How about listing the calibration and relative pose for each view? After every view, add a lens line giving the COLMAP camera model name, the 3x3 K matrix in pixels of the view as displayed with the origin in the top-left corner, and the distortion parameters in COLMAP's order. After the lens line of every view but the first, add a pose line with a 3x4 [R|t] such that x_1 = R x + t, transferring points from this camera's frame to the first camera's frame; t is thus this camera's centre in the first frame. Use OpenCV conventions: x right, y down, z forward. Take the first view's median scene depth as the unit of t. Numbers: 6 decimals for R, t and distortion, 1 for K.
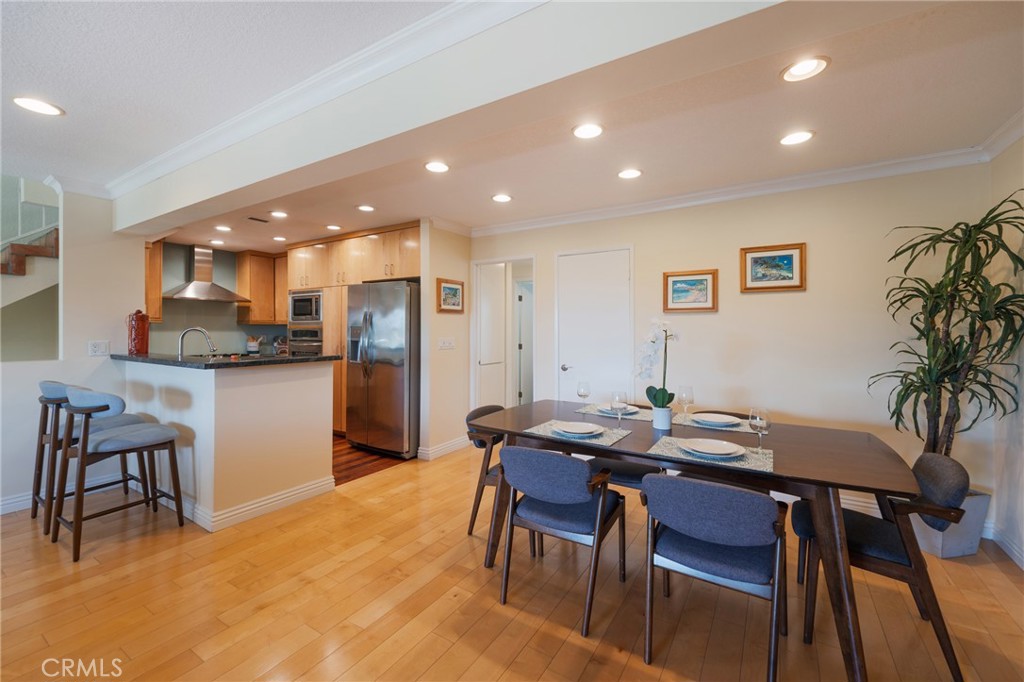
lens RADIAL K [[416.9, 0, 520.1], [0, 416.9, 323.7], [0, 0, 1]] dist [0.000207, 0.000208]
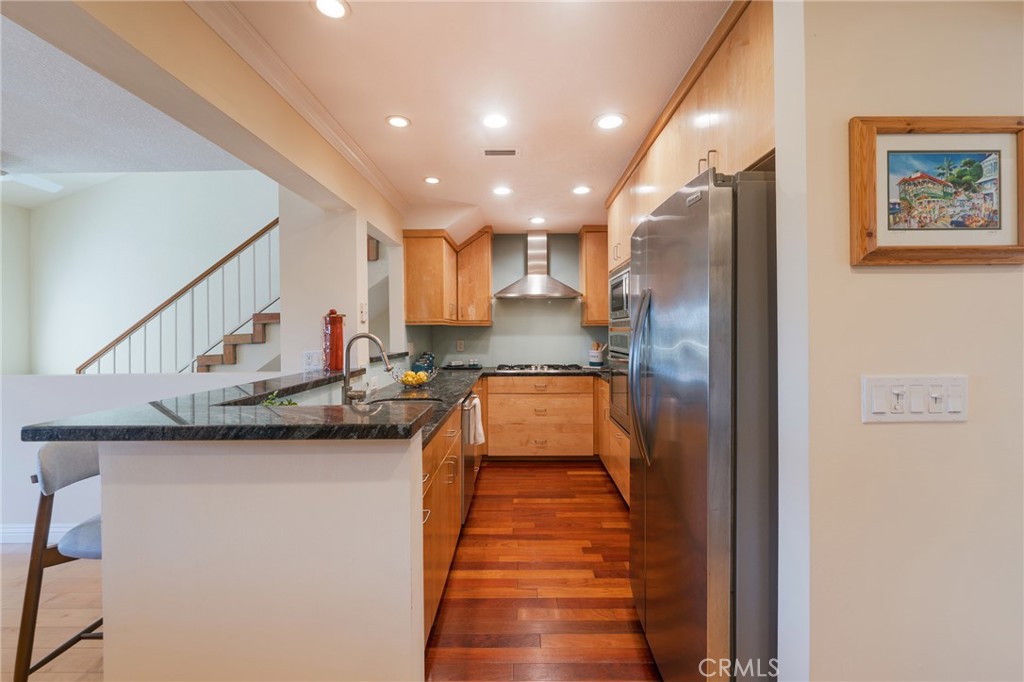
lens RADIAL K [[425.2, 0, 515.4], [0, 425.2, 329.7], [0, 0, 1]] dist [0.000085, 0.000044]
pose [[0.510760, -0.007765, -0.859688, -0.113762], [0.019117, 0.999815, 0.002328, 0.006528], [0.859511, -0.017624, 0.510813, 0.904164]]
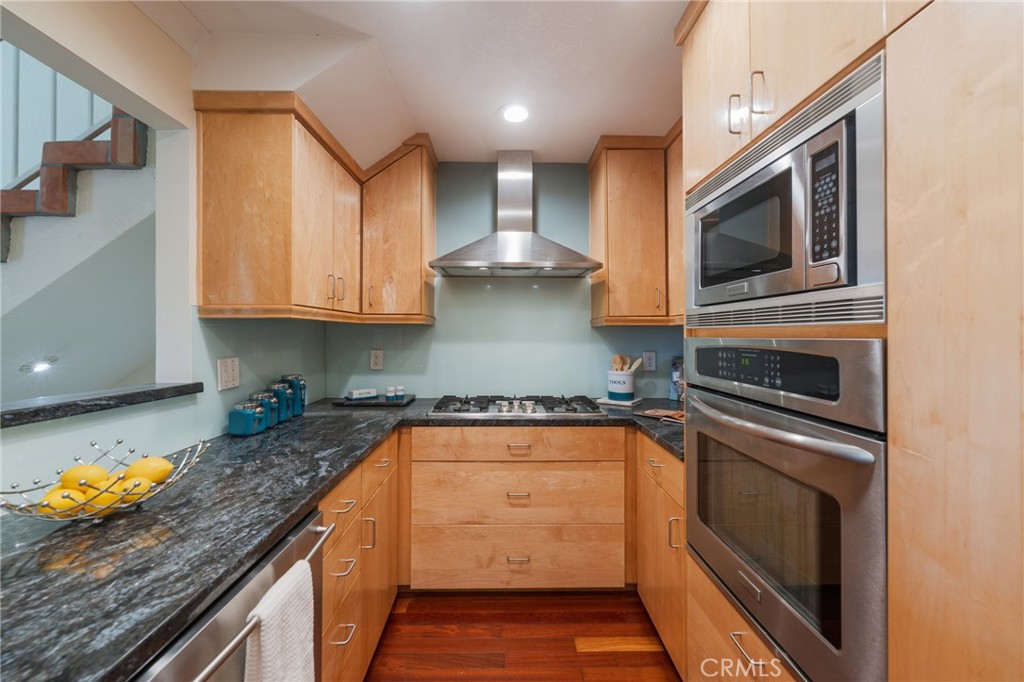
lens RADIAL K [[413.4, 0, 508.4], [0, 413.4, 331.6], [0, 0, 1]] dist [-0.000115, -0.000010]
pose [[0.535831, -0.005307, -0.844308, -0.658988], [0.010784, 0.999942, 0.000558, 0.009977], [0.844256, -0.009404, 0.535857, 1.274640]]
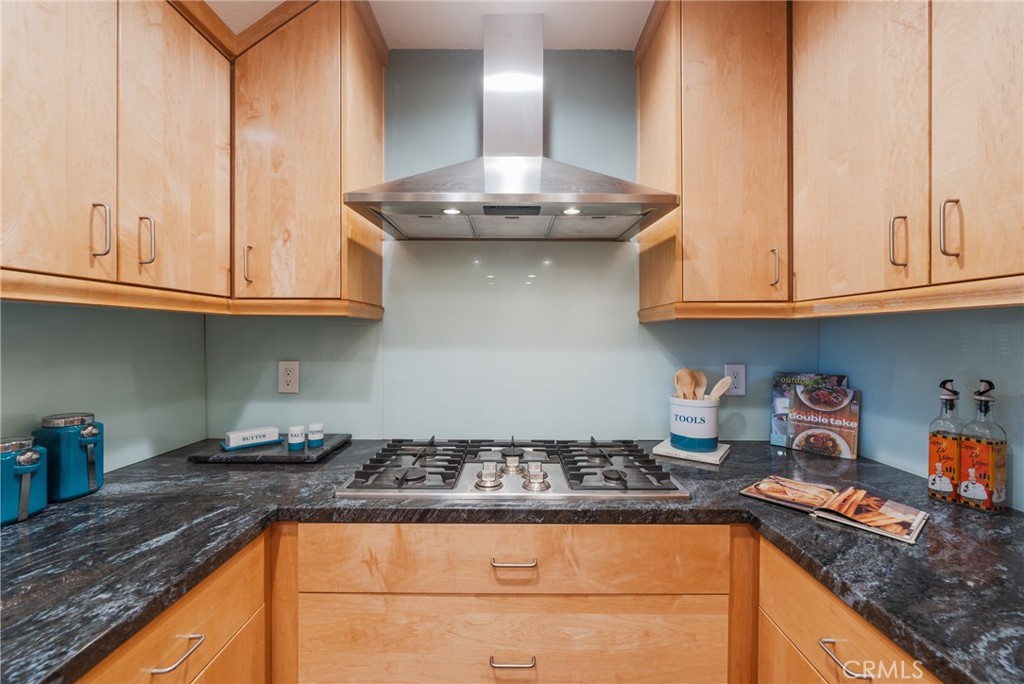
lens RADIAL K [[412.0, 0, 512.0], [0, 412.0, 342.0], [0, 0, 1]] dist [-0.002520, -0.000475]
pose [[0.521859, 0.018394, -0.852834, -0.913382], [0.010200, 0.999561, 0.027800, 0.010227], [0.852971, -0.023207, 0.521442, 1.457957]]
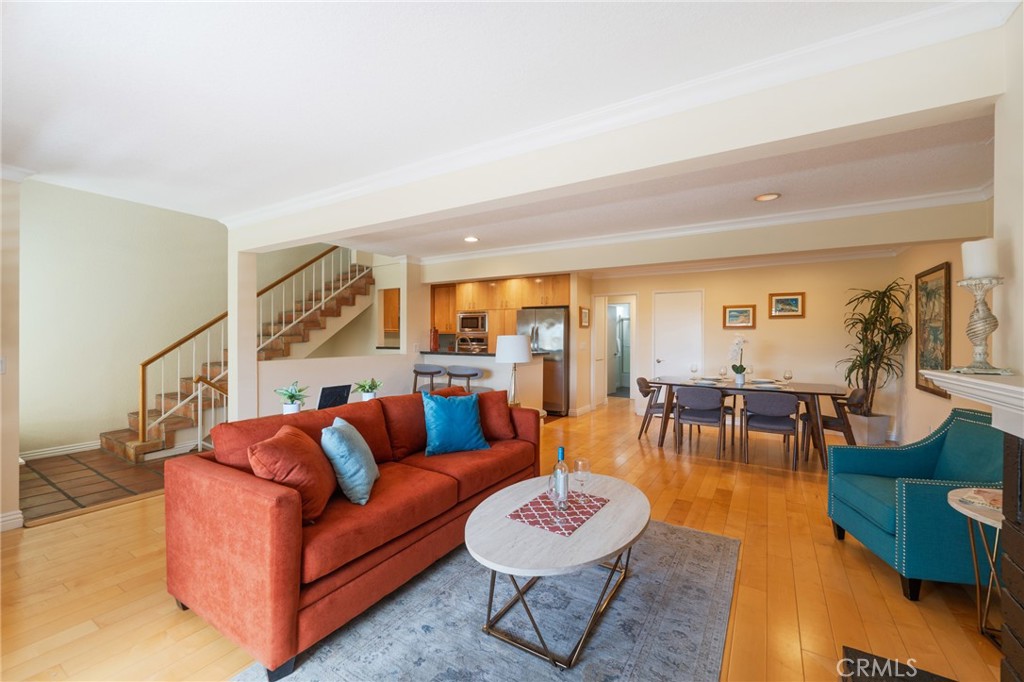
lens RADIAL K [[418.0, 0, 514.7], [0, 418.0, 336.6], [0, 0, 1]] dist [-0.000335, -0.000068]
pose [[0.999971, 0.002999, 0.007005, -0.596088], [-0.003080, 0.999928, 0.011563, -0.011551], [-0.006969, -0.011585, 0.999909, -0.821281]]
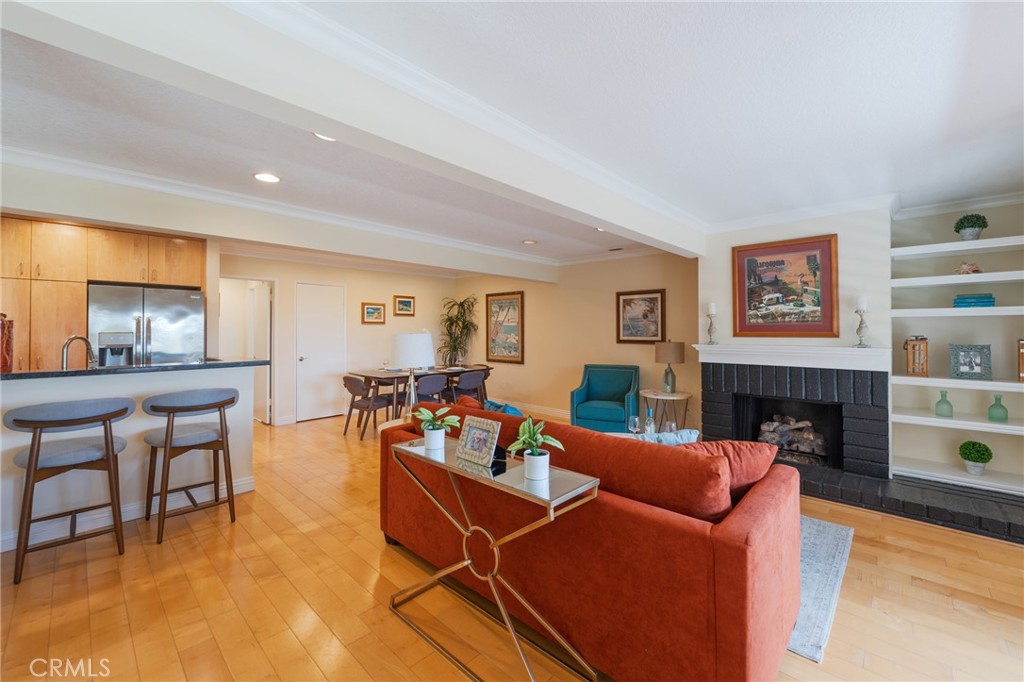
lens RADIAL K [[418.0, 0, 514.7], [0, 418.0, 336.6], [0, 0, 1]] dist [-0.000335, -0.000068]
pose [[0.202276, -0.019759, 0.979129, -1.503486], [-0.013784, 0.999640, 0.023021, -0.023764], [-0.979232, -0.018153, 0.201931, -0.064997]]
